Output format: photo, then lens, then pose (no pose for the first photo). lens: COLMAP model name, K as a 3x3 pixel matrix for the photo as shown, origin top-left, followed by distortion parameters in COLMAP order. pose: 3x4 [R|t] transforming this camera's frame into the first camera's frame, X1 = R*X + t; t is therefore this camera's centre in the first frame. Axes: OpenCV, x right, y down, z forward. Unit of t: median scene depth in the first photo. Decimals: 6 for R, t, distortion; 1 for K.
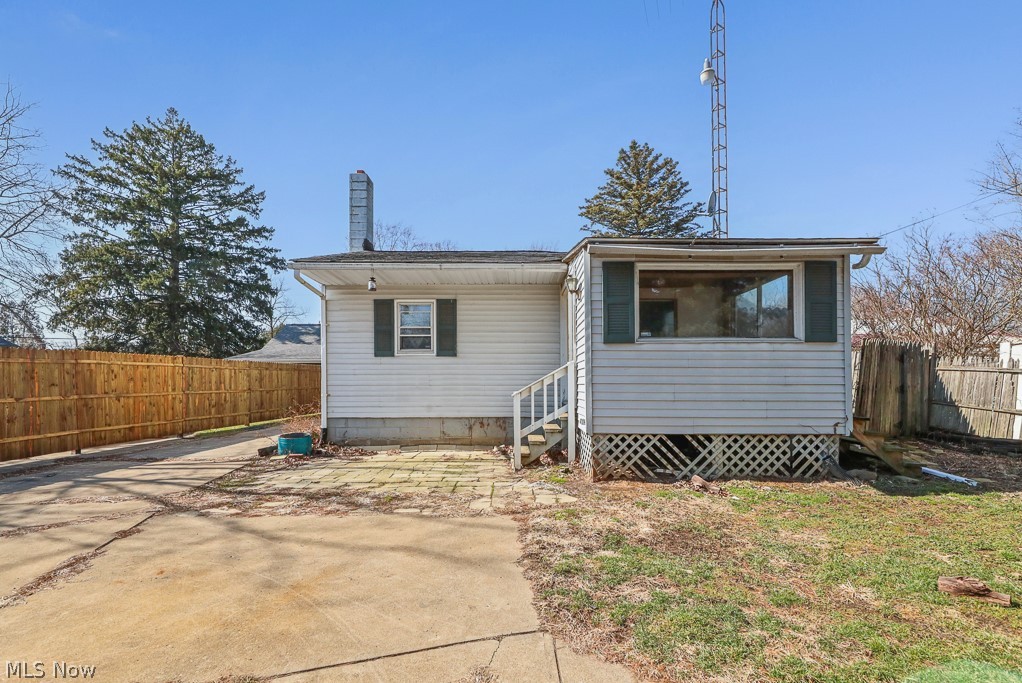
lens RADIAL K [[462.6, 0, 516.2], [0, 462.6, 385.3], [0, 0, 1]] dist [-0.000287, -0.000161]
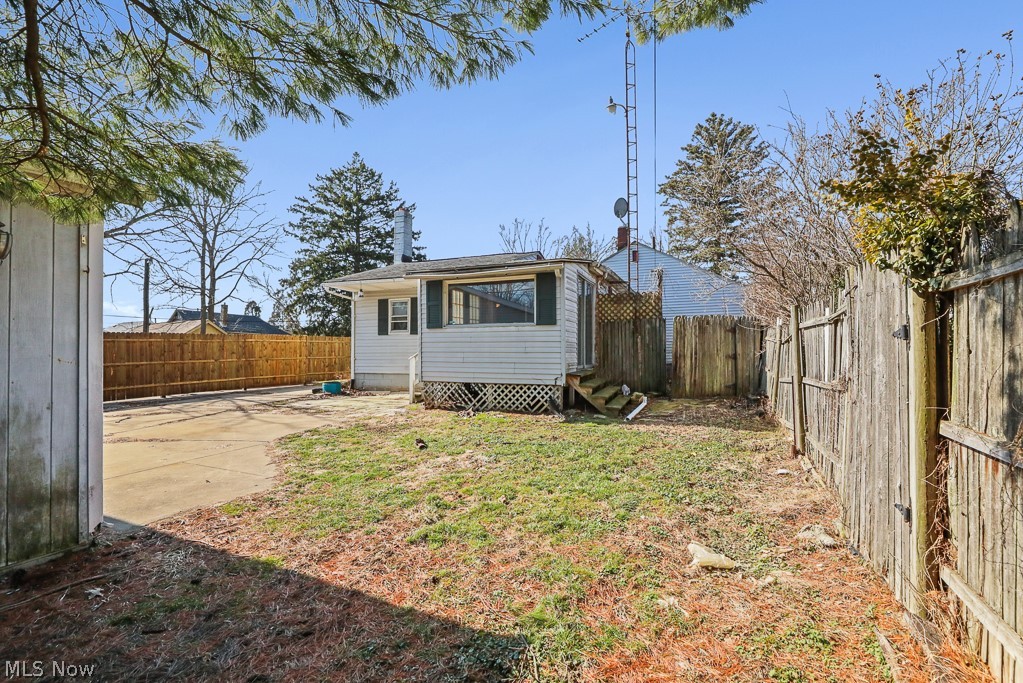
lens RADIAL K [[463.1, 0, 517.2], [0, 463.1, 344.2], [0, 0, 1]] dist [-0.000287, -0.000161]
pose [[0.927312, -0.007330, -0.374217, 0.765807], [-0.000490, 0.999784, -0.020798, 0.002164], [0.374288, 0.019469, 0.927108, -0.314744]]
